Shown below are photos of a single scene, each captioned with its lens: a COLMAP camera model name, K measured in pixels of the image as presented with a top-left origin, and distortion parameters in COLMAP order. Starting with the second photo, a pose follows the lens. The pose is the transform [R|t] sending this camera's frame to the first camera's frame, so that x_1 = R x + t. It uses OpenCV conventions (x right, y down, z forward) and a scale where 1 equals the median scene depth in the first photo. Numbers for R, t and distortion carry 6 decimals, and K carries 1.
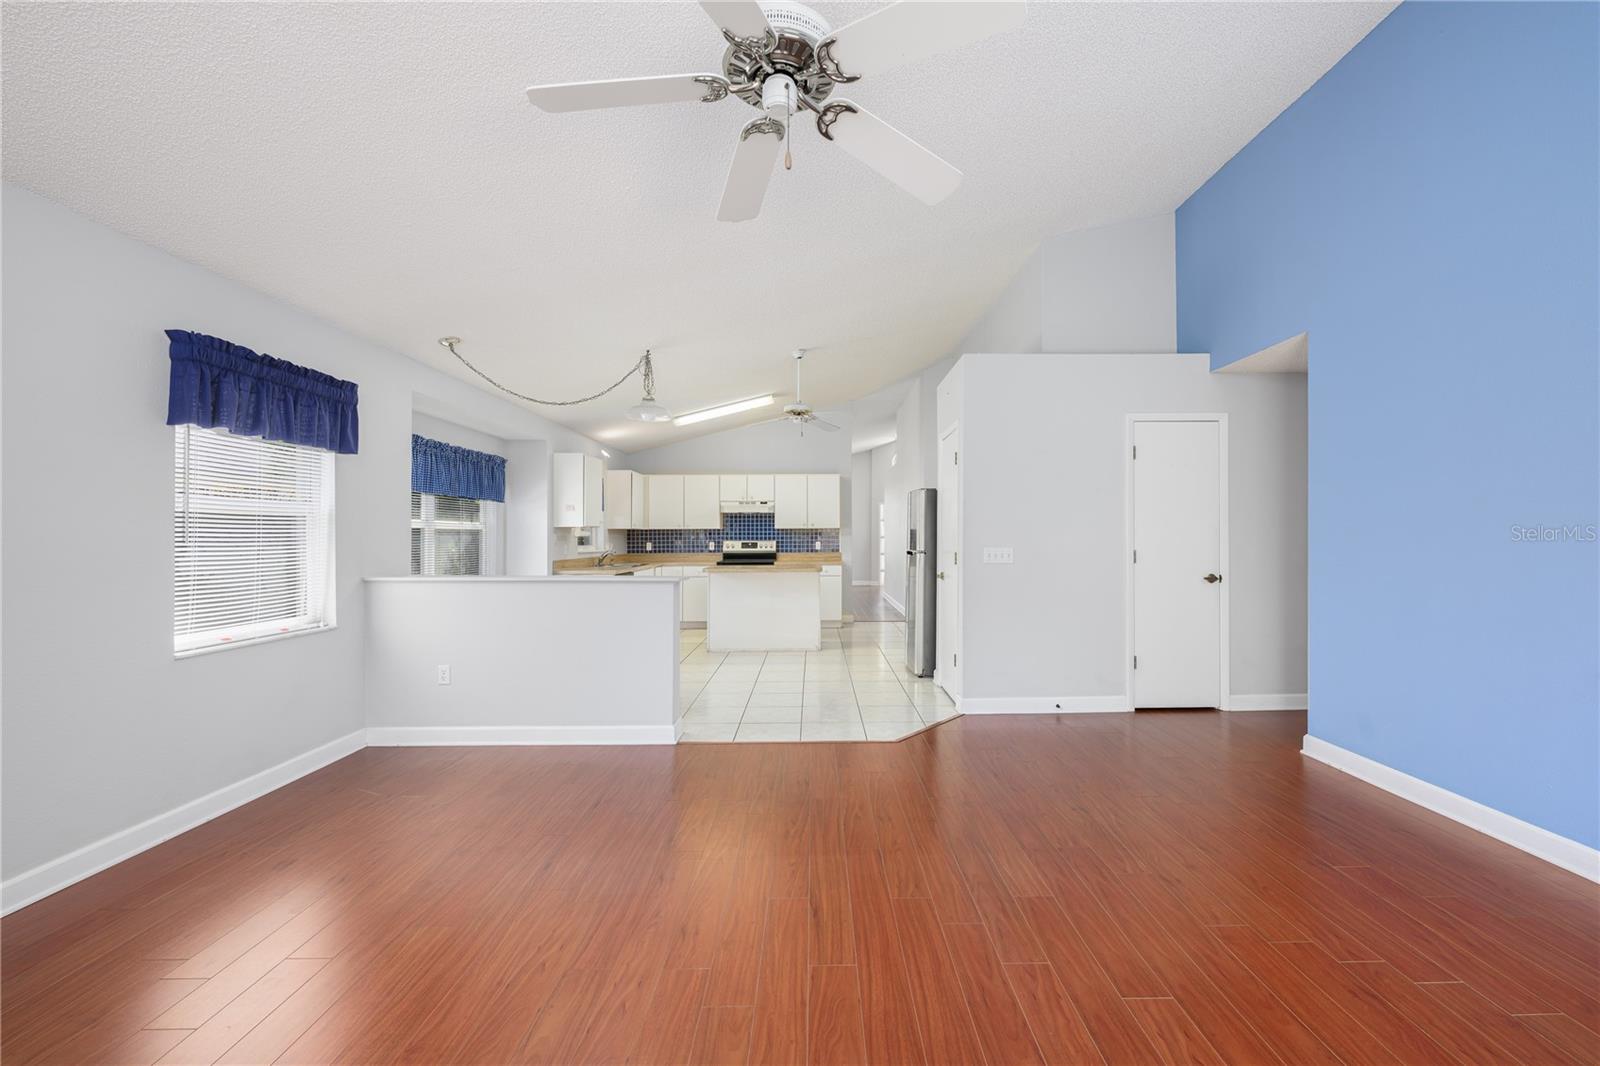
lens RADIAL K [[654.2, 0, 826.9], [0, 654.2, 536.7], [0, 0, 1]] dist [-0.000238, -0.000090]
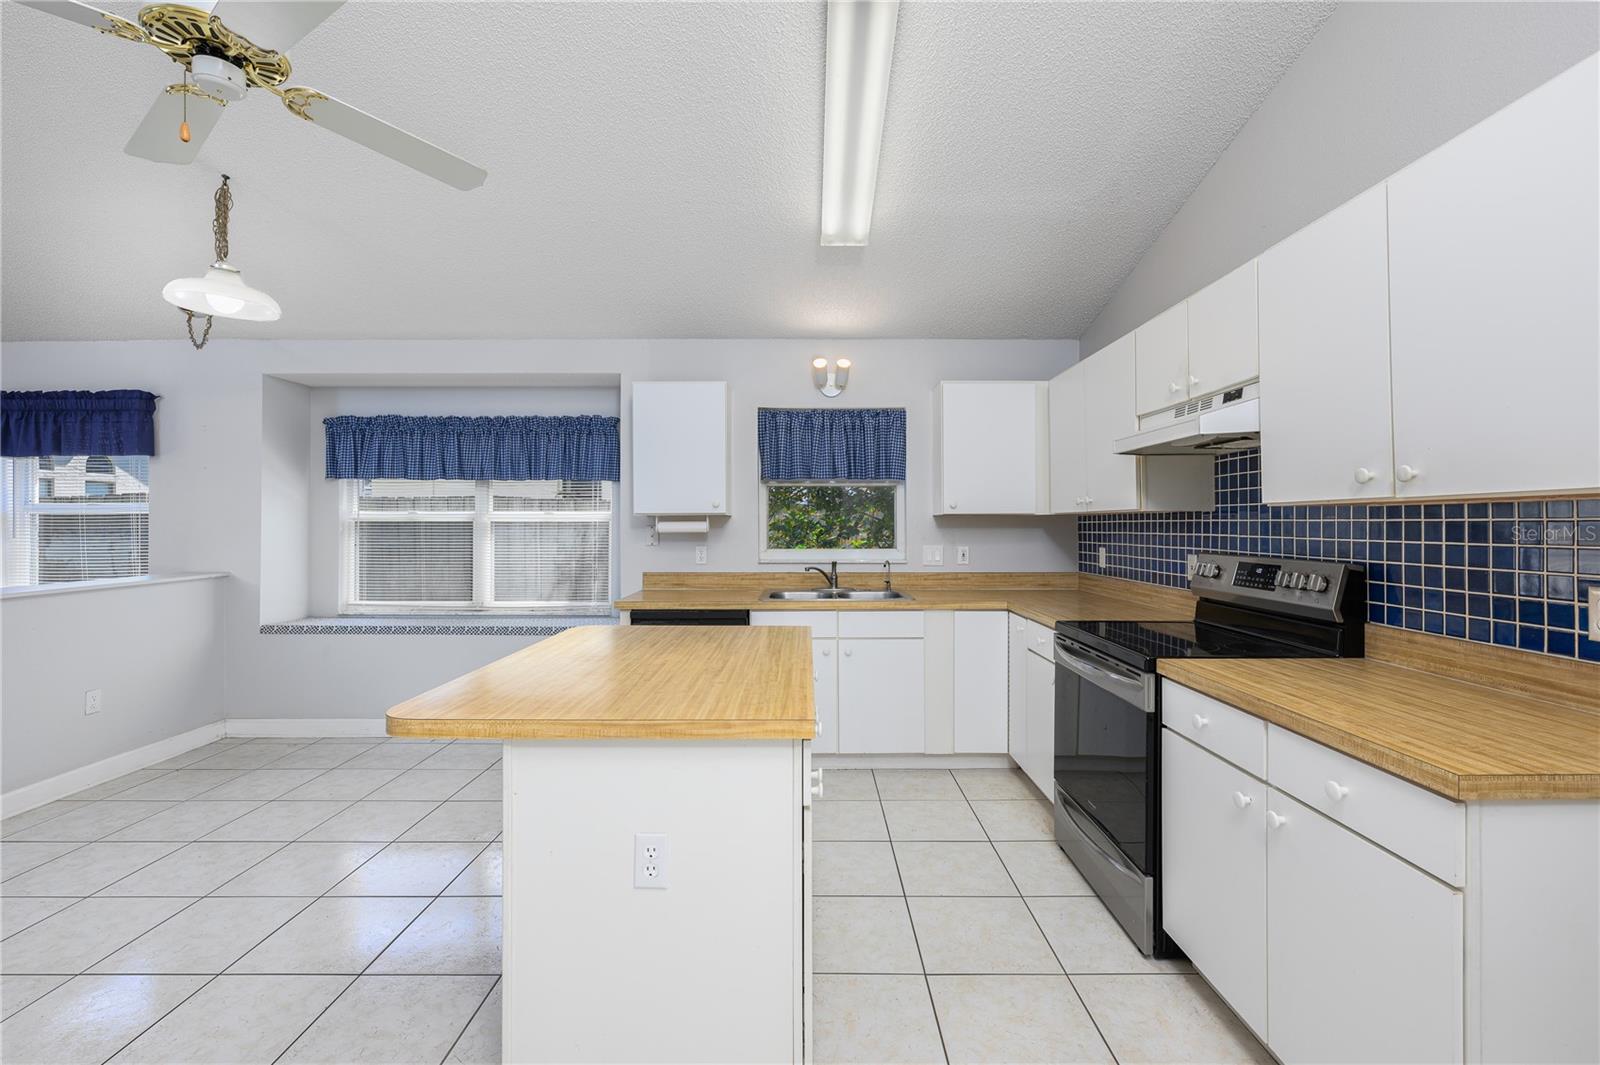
lens RADIAL K [[676.0, 0, 803.1], [0, 676.0, 511.6], [0, 0, 1]] dist [0.001555, 0.000120]
pose [[-0.022183, -0.012778, -0.999672, 0.215486], [0.002009, 0.999916, -0.012825, -0.012078], [0.999752, -0.002293, -0.022155, 1.288812]]
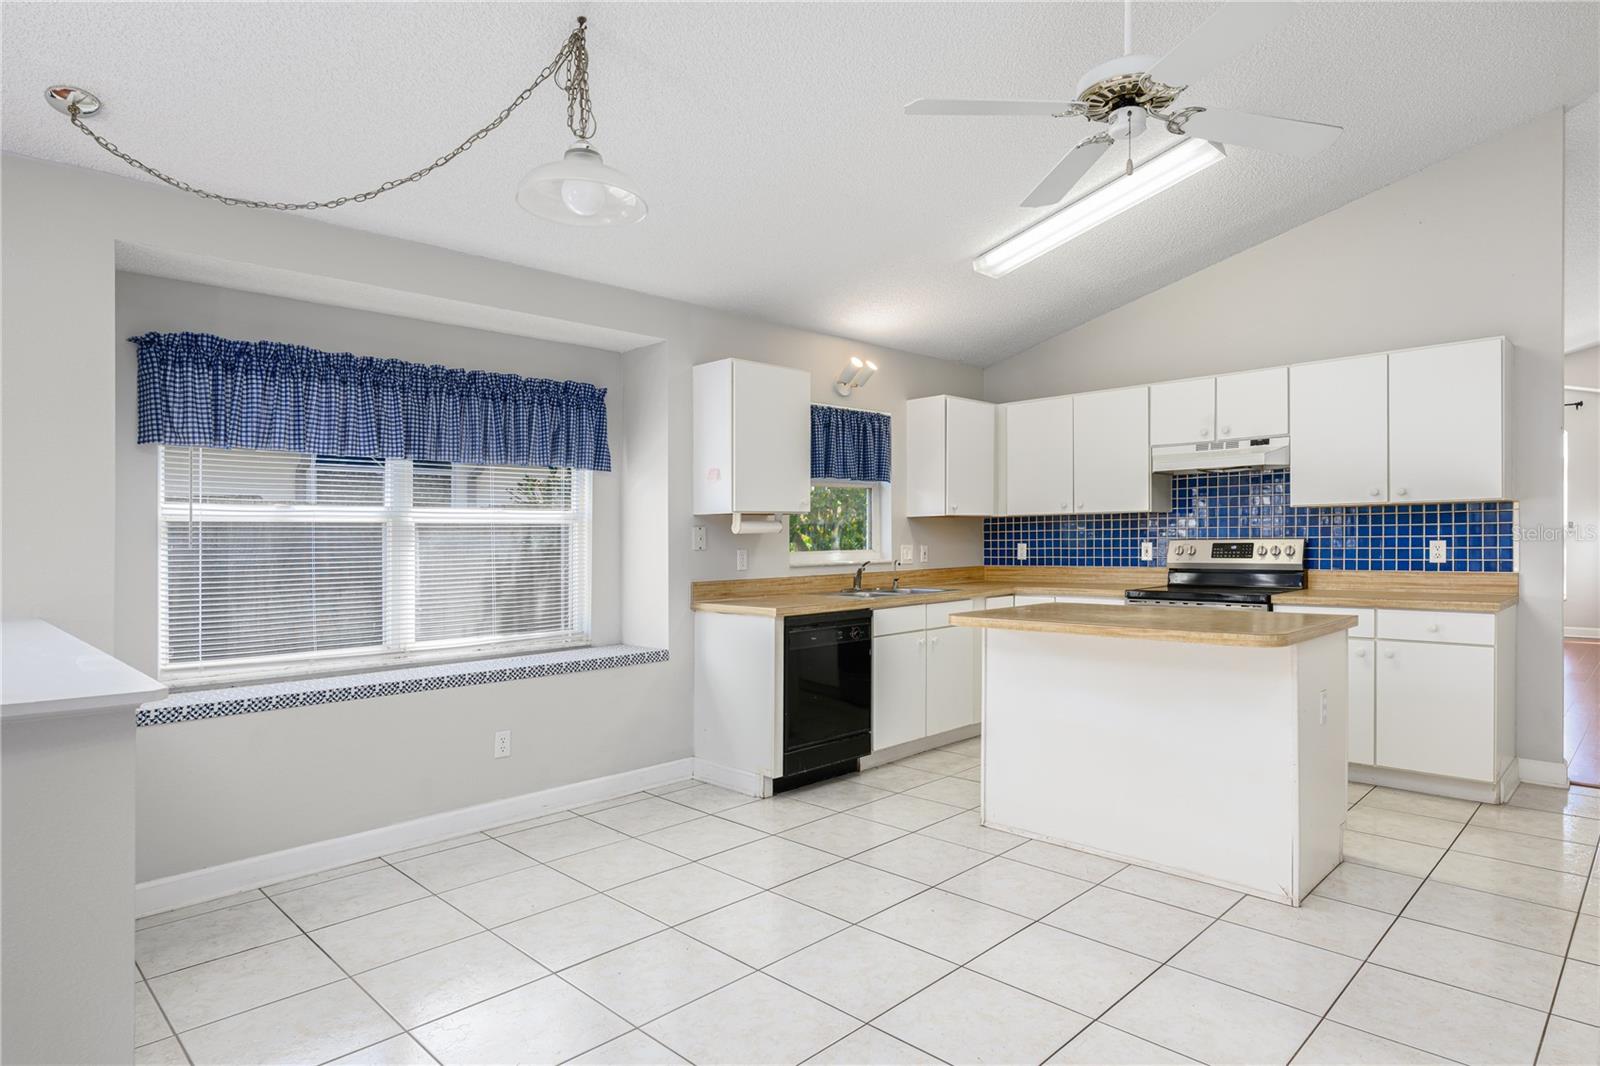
lens RADIAL K [[889.2, 0, 800.0], [0, 889.2, 533.0], [0, 0, 1]] dist [-0.004948, -0.000010]
pose [[0.694451, -0.009321, -0.719480, 0.140877], [0.011030, 0.999937, -0.002308, 0.001337], [0.719456, -0.006333, 0.694510, 0.655291]]
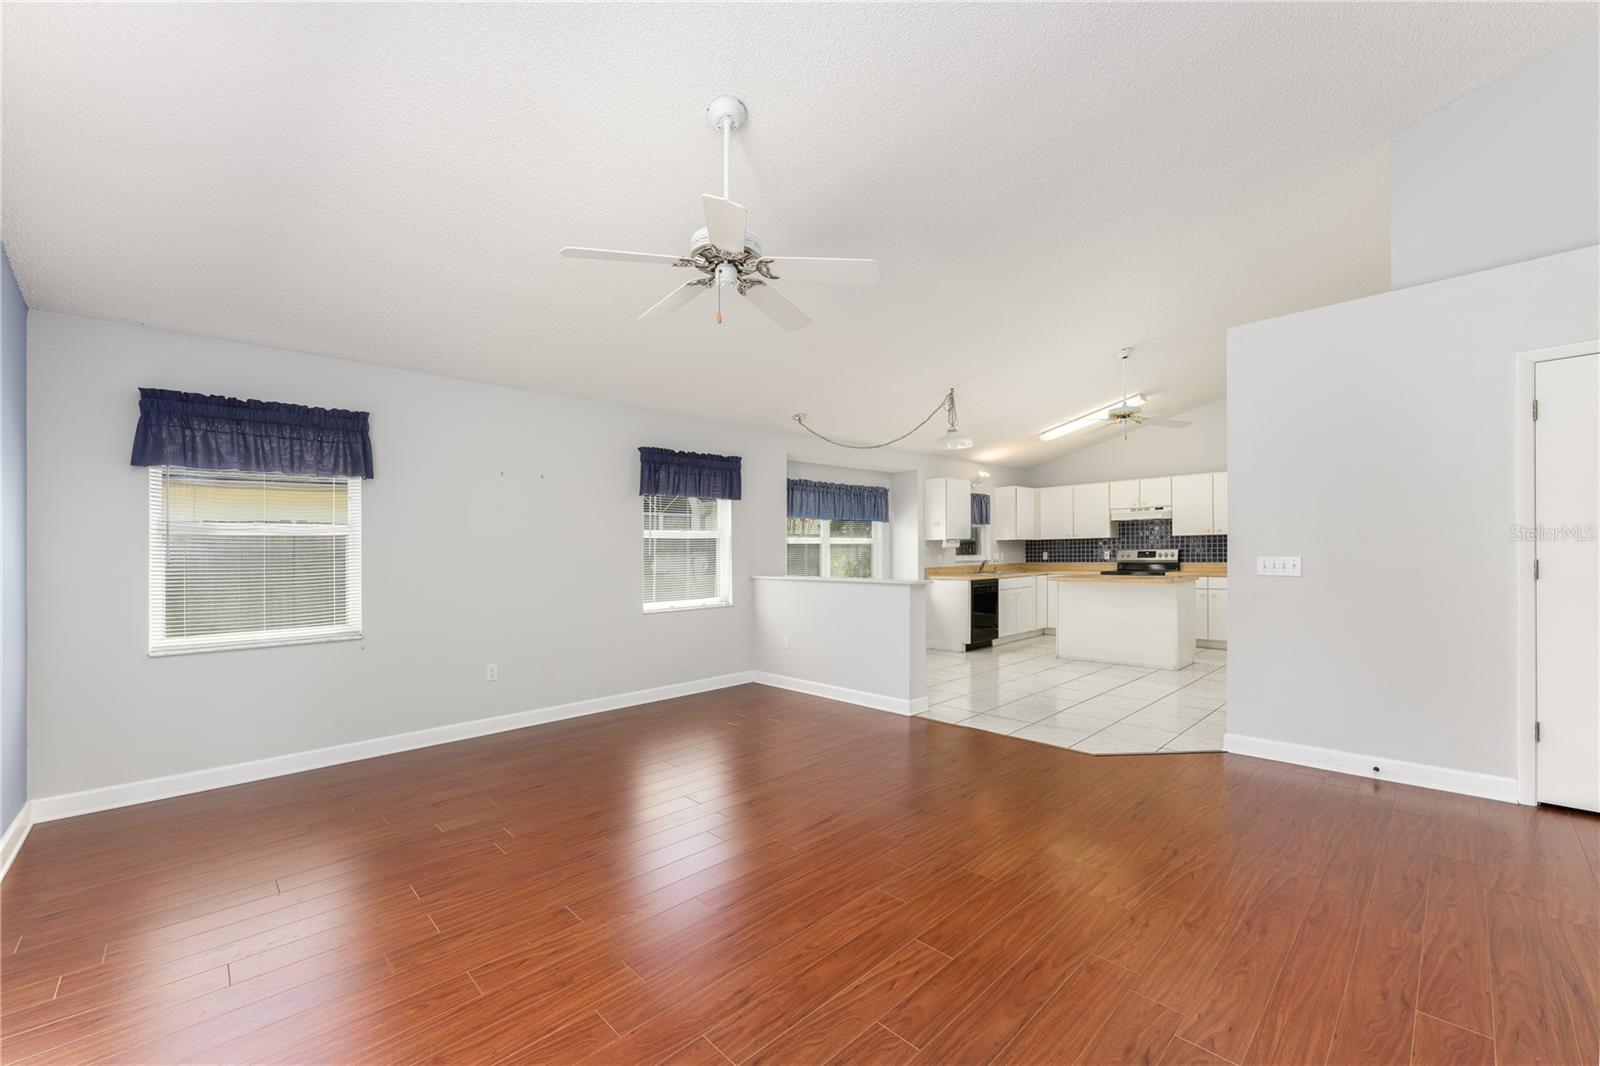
lens RADIAL K [[635.2, 0, 796.2], [0, 635.2, 545.2], [0, 0, 1]] dist [0.001295, 0.000041]
pose [[0.677377, -0.015187, -0.735480, 0.325689], [0.013793, 0.999873, -0.007943, 0.000626], [0.735507, -0.004764, 0.677500, 0.019527]]
